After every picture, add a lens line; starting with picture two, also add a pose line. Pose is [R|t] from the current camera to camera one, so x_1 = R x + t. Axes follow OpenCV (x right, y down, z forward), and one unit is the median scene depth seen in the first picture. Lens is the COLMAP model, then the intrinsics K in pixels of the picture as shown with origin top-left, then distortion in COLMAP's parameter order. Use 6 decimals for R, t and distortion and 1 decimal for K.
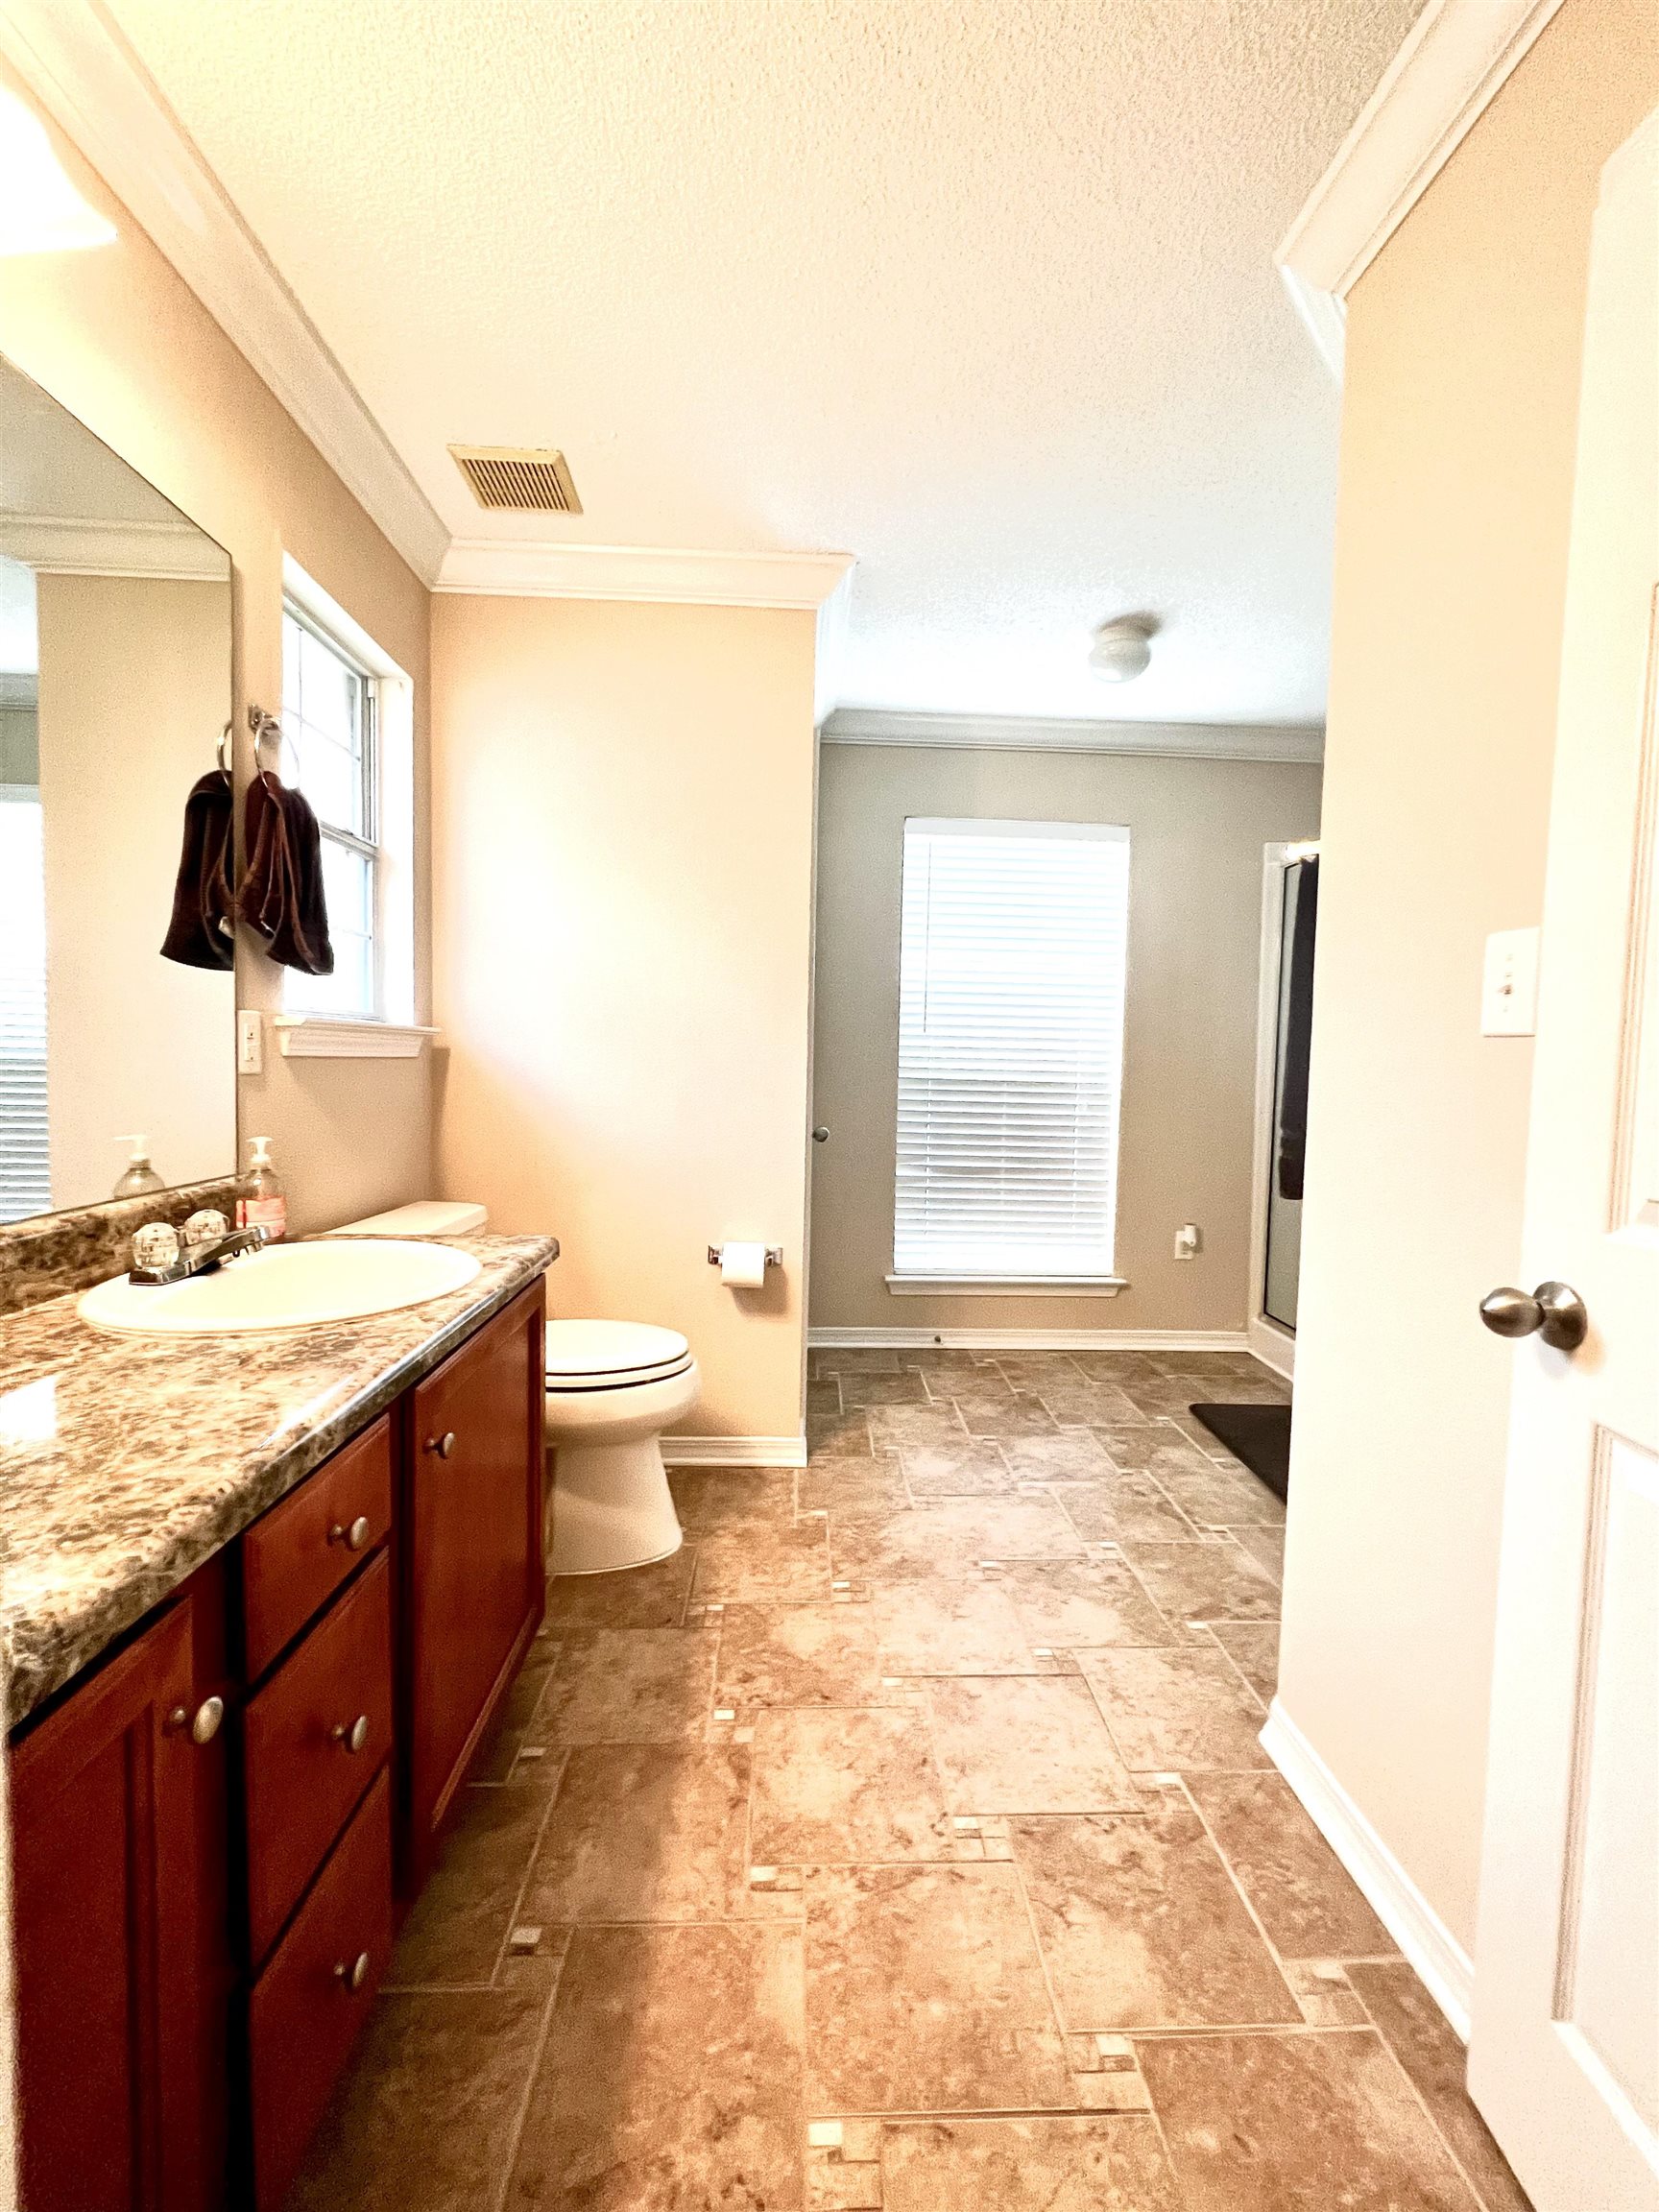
lens RADIAL K [[887.4, 0, 833.7], [0, 887.4, 1107.7], [0, 0, 1]] dist [0.000441, 0.000208]
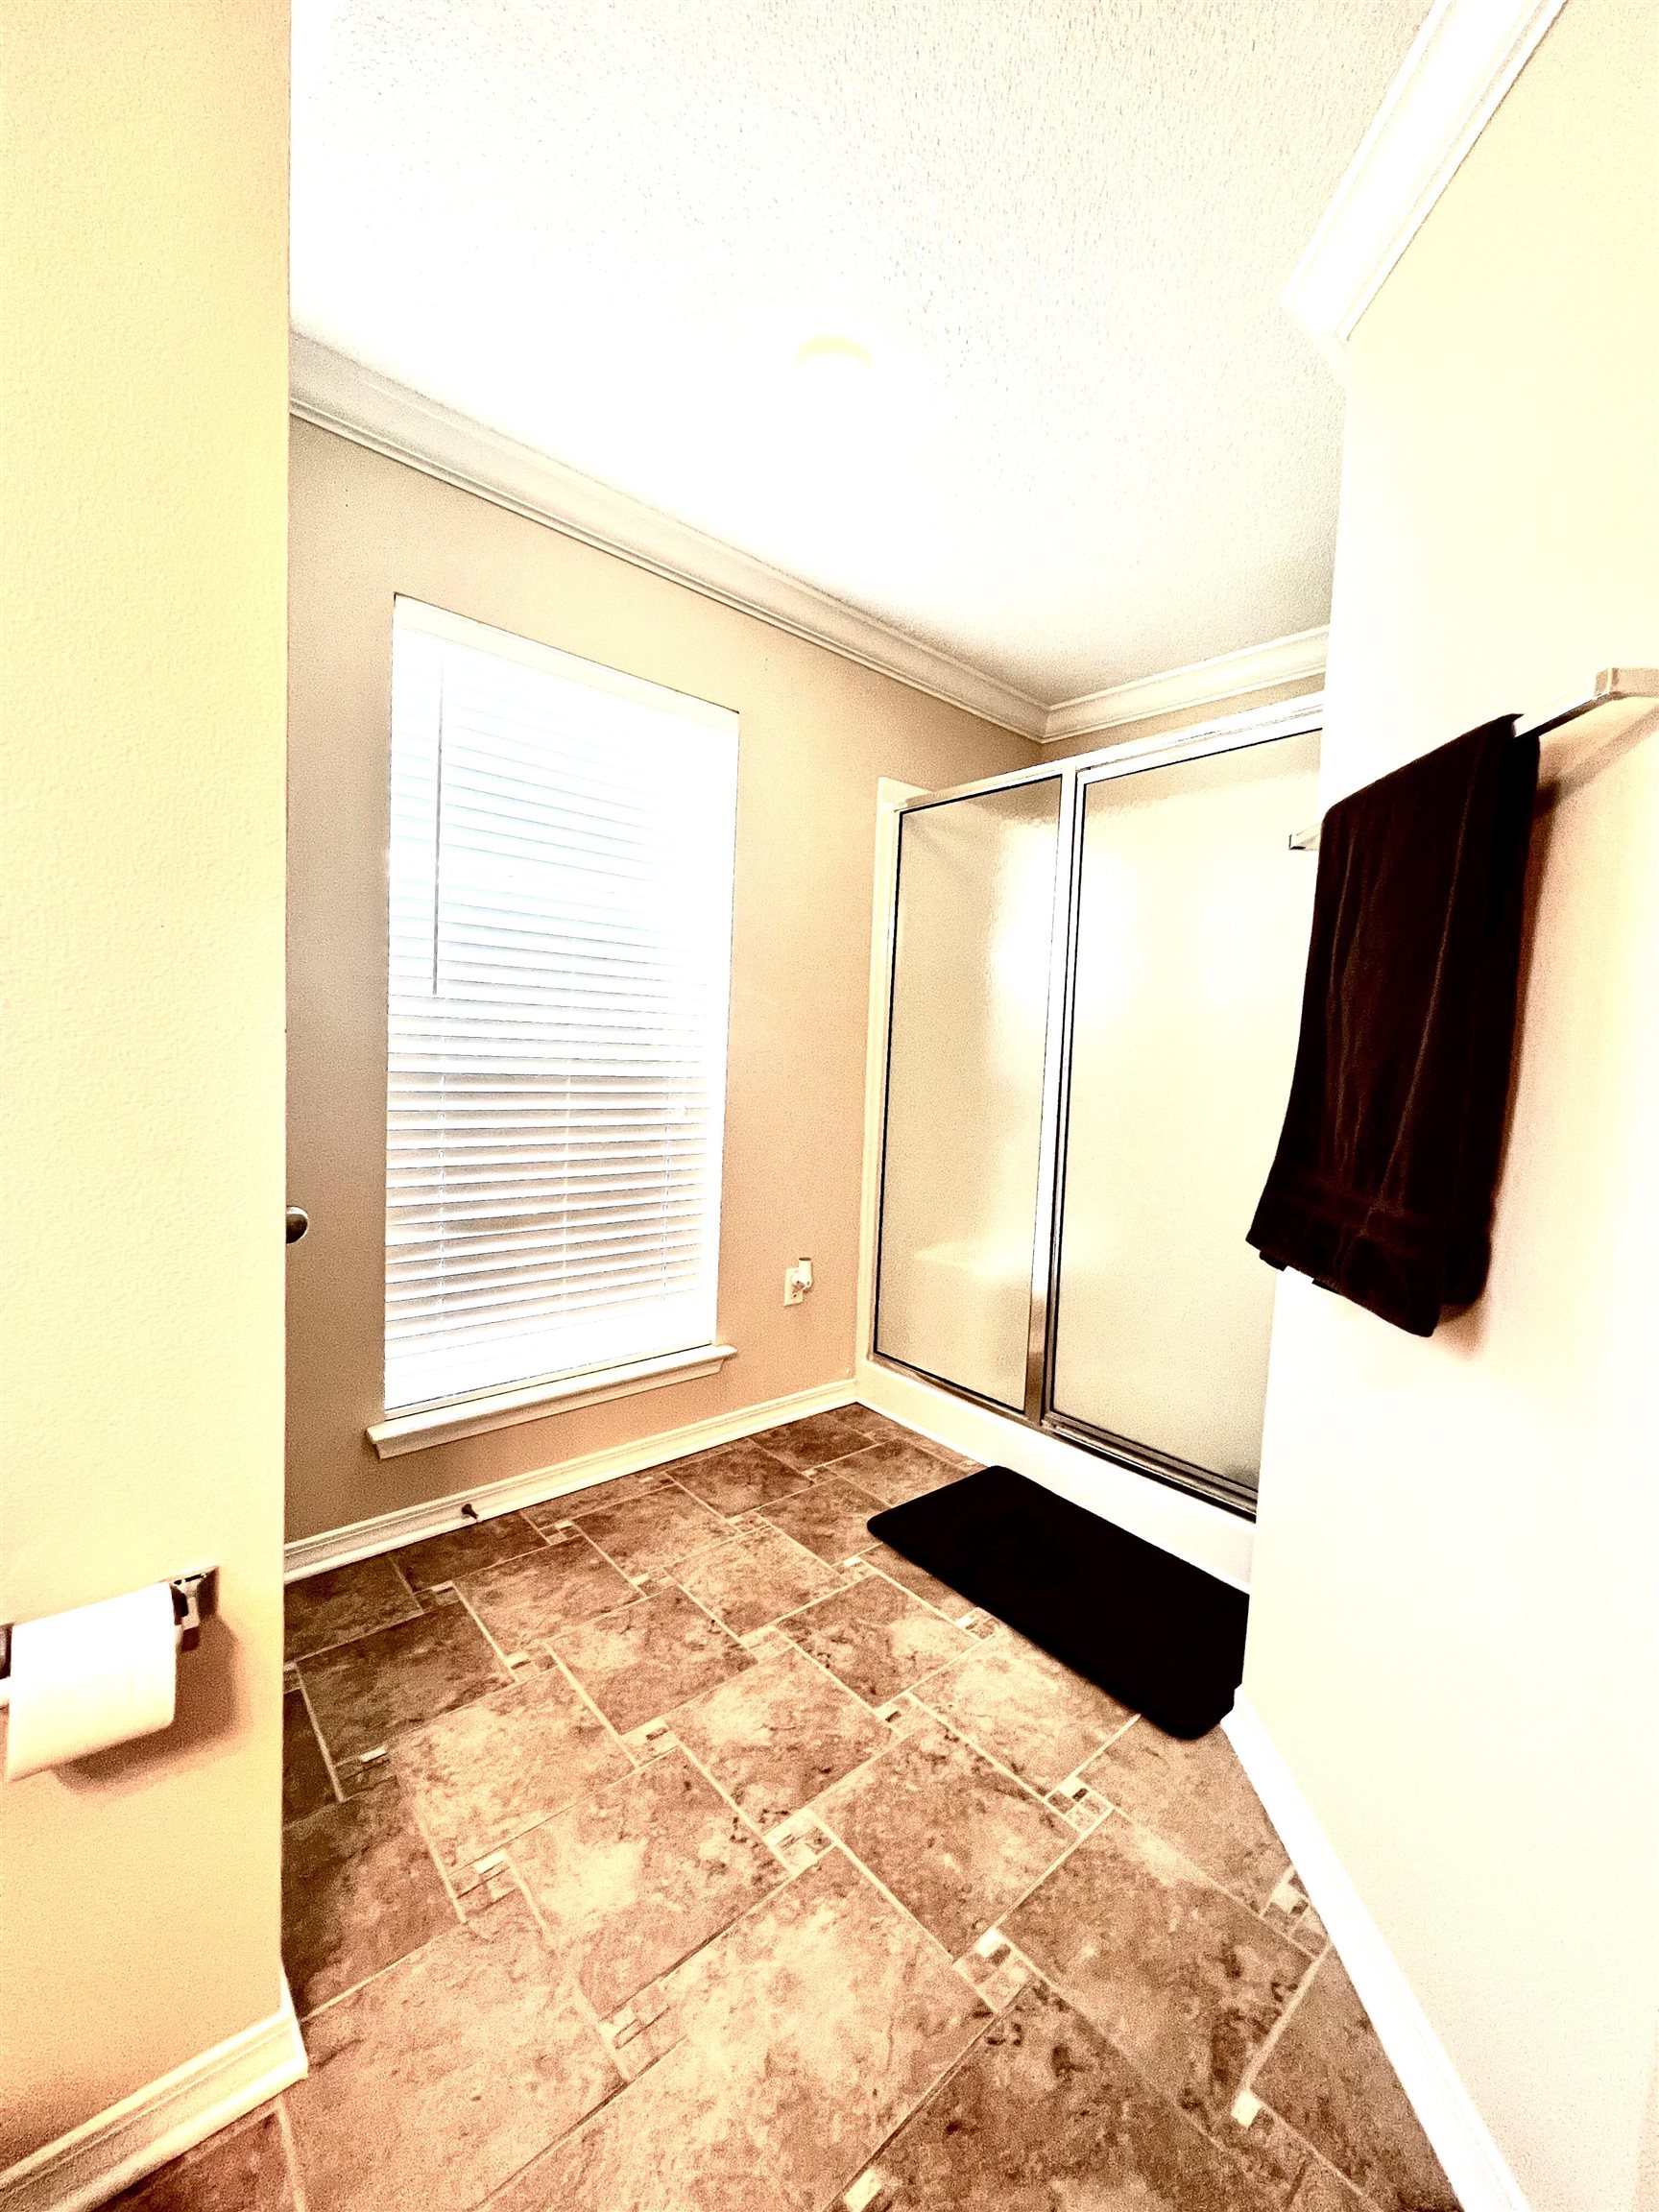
lens RADIAL K [[887.4, 0, 832.0], [0, 887.4, 1098.2], [0, 0, 1]] dist [0.000441, 0.000208]
pose [[0.772786, -0.027095, 0.634088, -0.070526], [0.007115, 0.999395, 0.034035, -0.037572], [-0.634627, -0.021790, 0.772512, 0.429455]]
